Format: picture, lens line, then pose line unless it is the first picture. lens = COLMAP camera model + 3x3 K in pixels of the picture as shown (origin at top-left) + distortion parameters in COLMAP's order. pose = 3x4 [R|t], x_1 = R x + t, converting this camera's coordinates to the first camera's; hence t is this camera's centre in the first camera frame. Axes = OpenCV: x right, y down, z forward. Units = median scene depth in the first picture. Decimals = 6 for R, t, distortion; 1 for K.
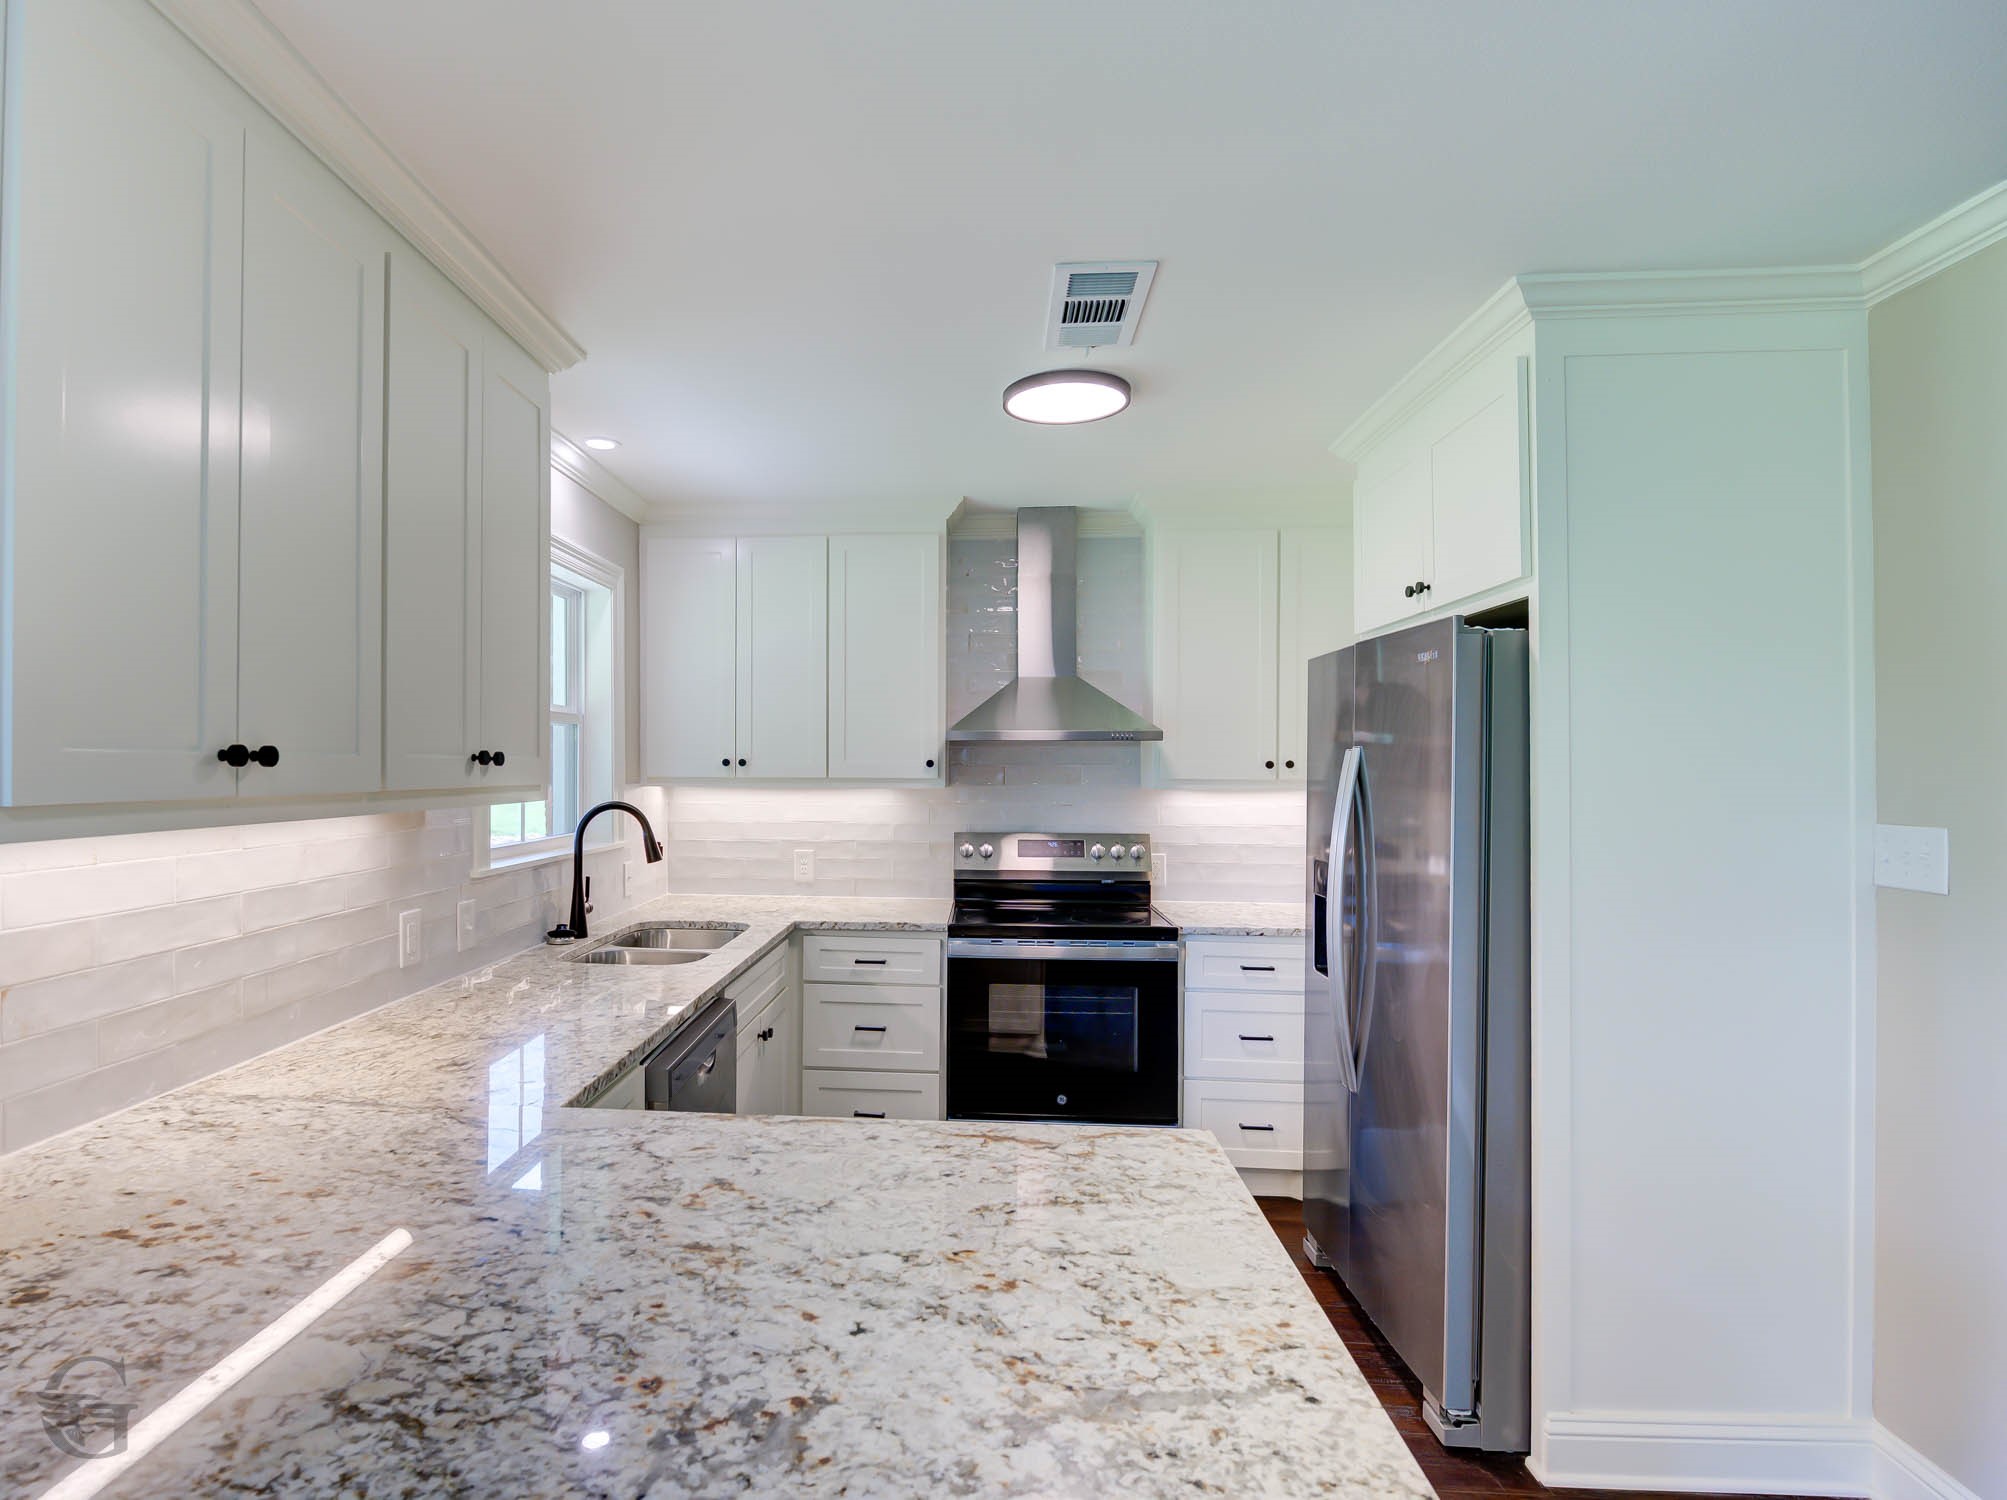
lens RADIAL K [[1054.8, 0, 915.8], [0, 1054.8, 758.6], [0, 0, 1]] dist [-0.015579, -0.001540]
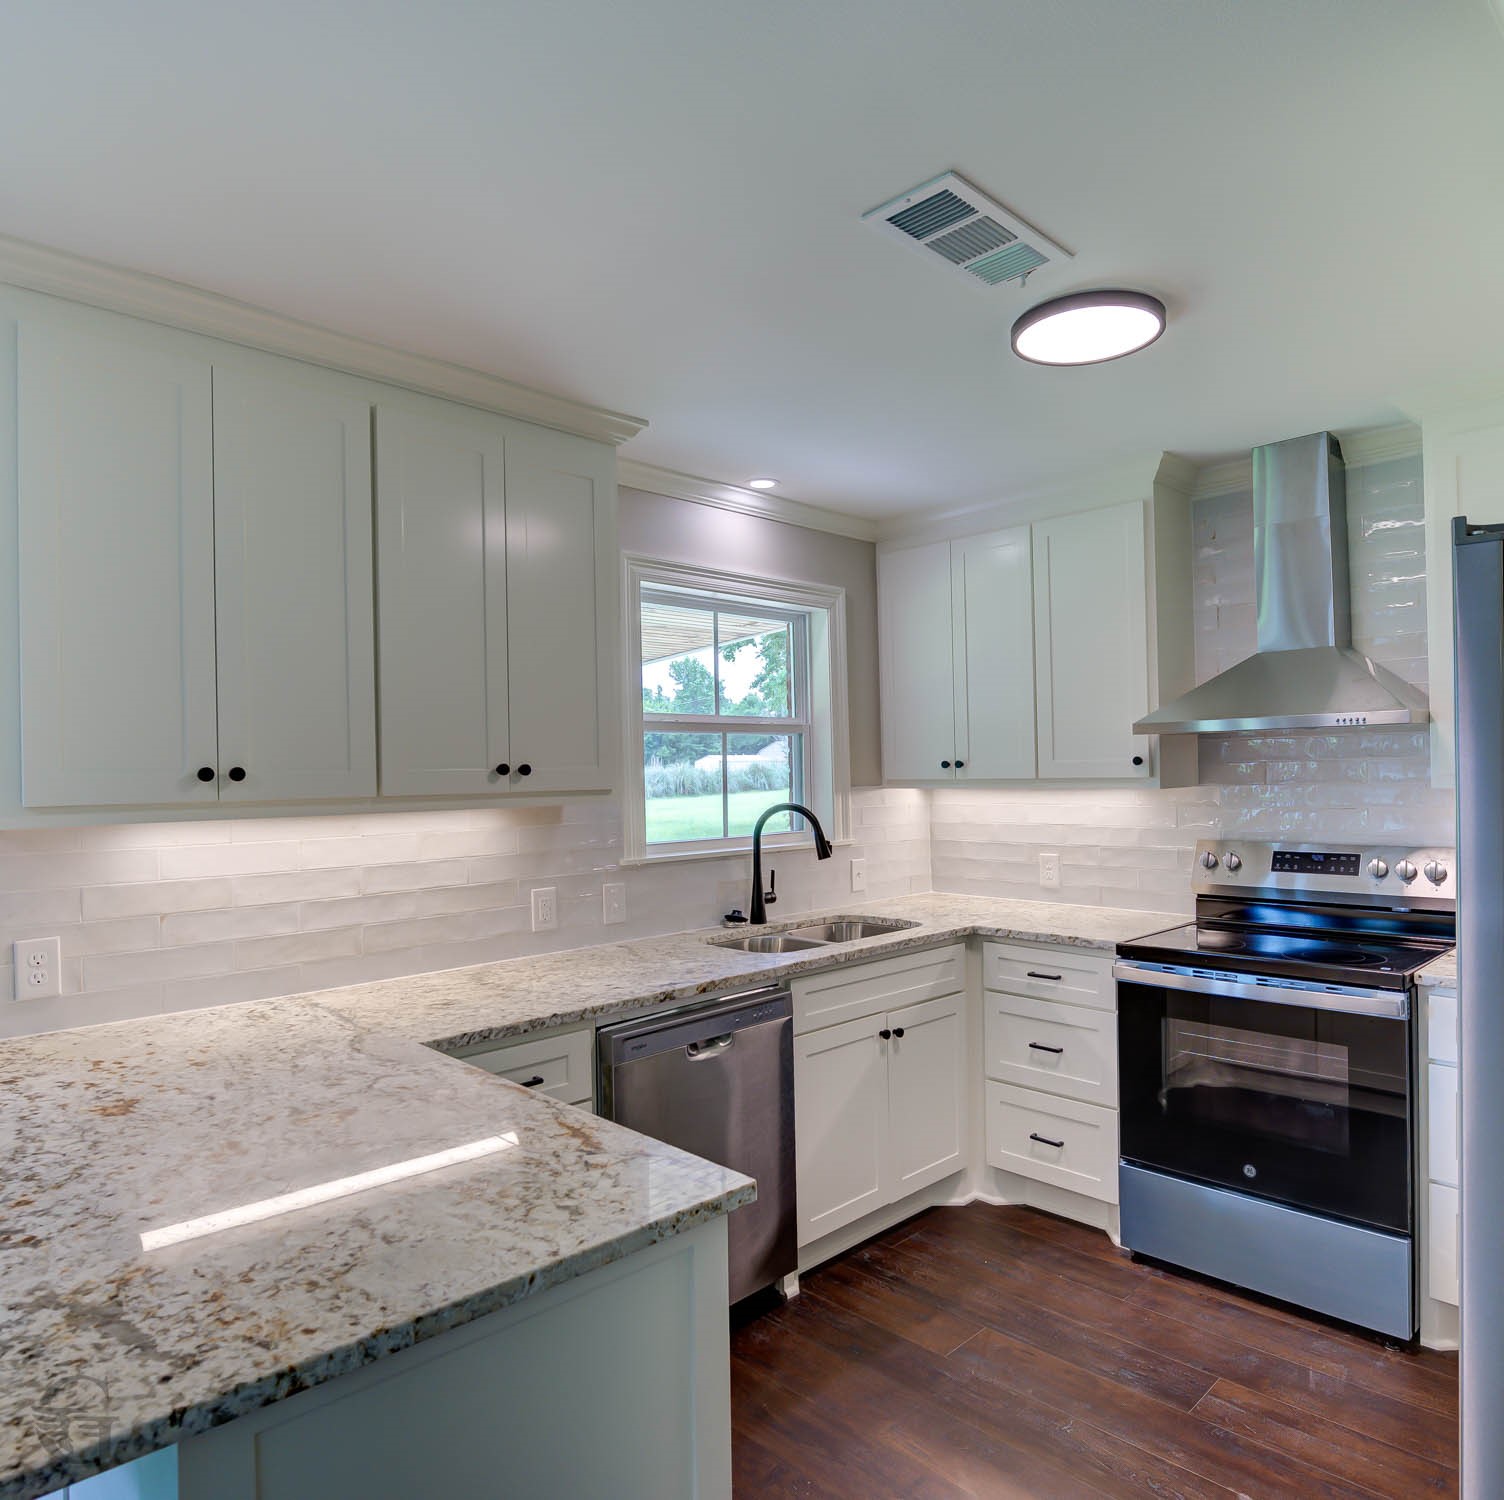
lens RADIAL K [[1027.8, 0, 755.5], [0, 1027.8, 759.9], [0, 0, 1]] dist [-0.007676, -0.010194]
pose [[0.749885, -0.024910, -0.661099, 0.453624], [0.025696, 0.999634, -0.008519, 0.004113], [0.661069, -0.010599, 0.750250, 0.188562]]
